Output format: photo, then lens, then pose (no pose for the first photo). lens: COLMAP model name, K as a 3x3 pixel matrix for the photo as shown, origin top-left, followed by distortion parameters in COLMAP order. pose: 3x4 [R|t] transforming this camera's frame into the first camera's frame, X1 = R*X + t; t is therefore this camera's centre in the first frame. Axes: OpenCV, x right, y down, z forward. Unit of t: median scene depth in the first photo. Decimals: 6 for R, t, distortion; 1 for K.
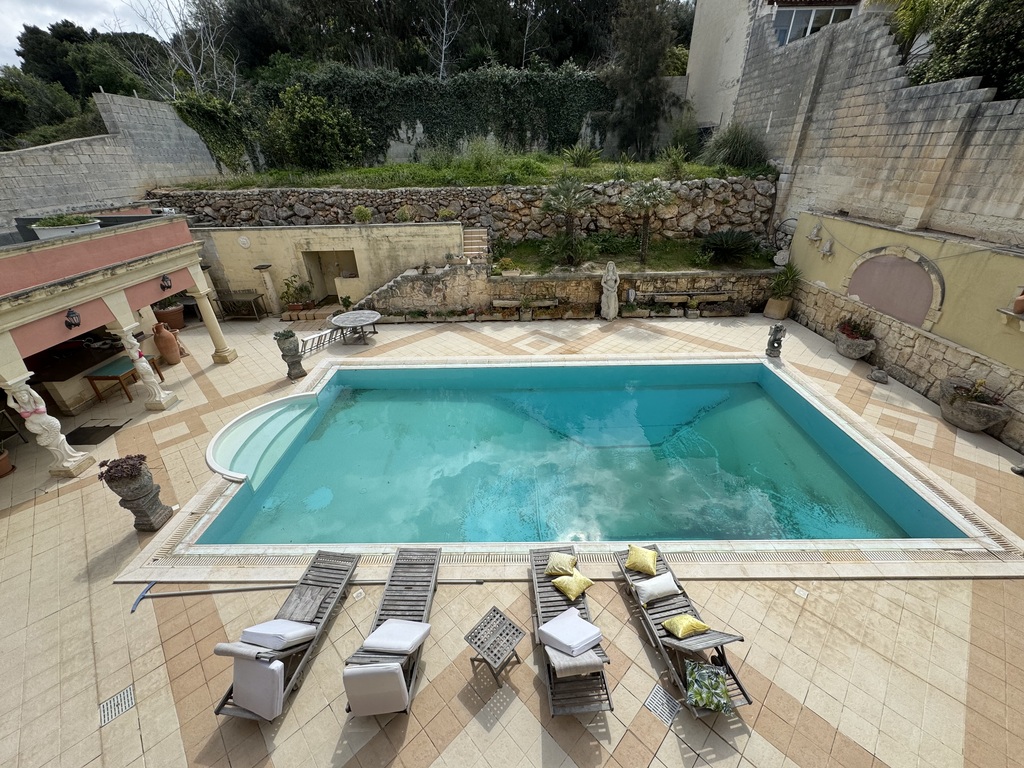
lens RADIAL K [[407.4, 0, 511.1], [0, 407.4, 384.6], [0, 0, 1]] dist [-0.002805, -0.000066]
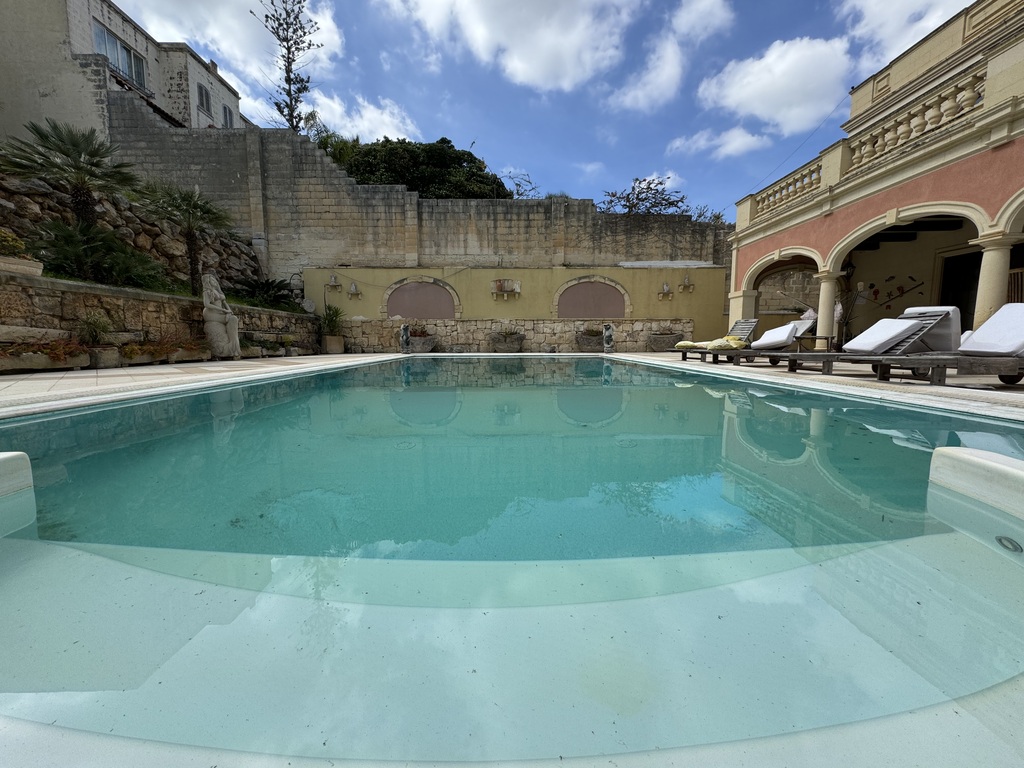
lens RADIAL K [[407.4, 0, 507.8], [0, 407.4, 384.7], [0, 0, 1]] dist [-0.002805, -0.000066]
pose [[-0.017849, -0.079482, 0.996676, -0.559029], [0.492603, 0.866756, 0.077943, 0.059147], [-0.870071, 0.492357, 0.023682, 0.798099]]
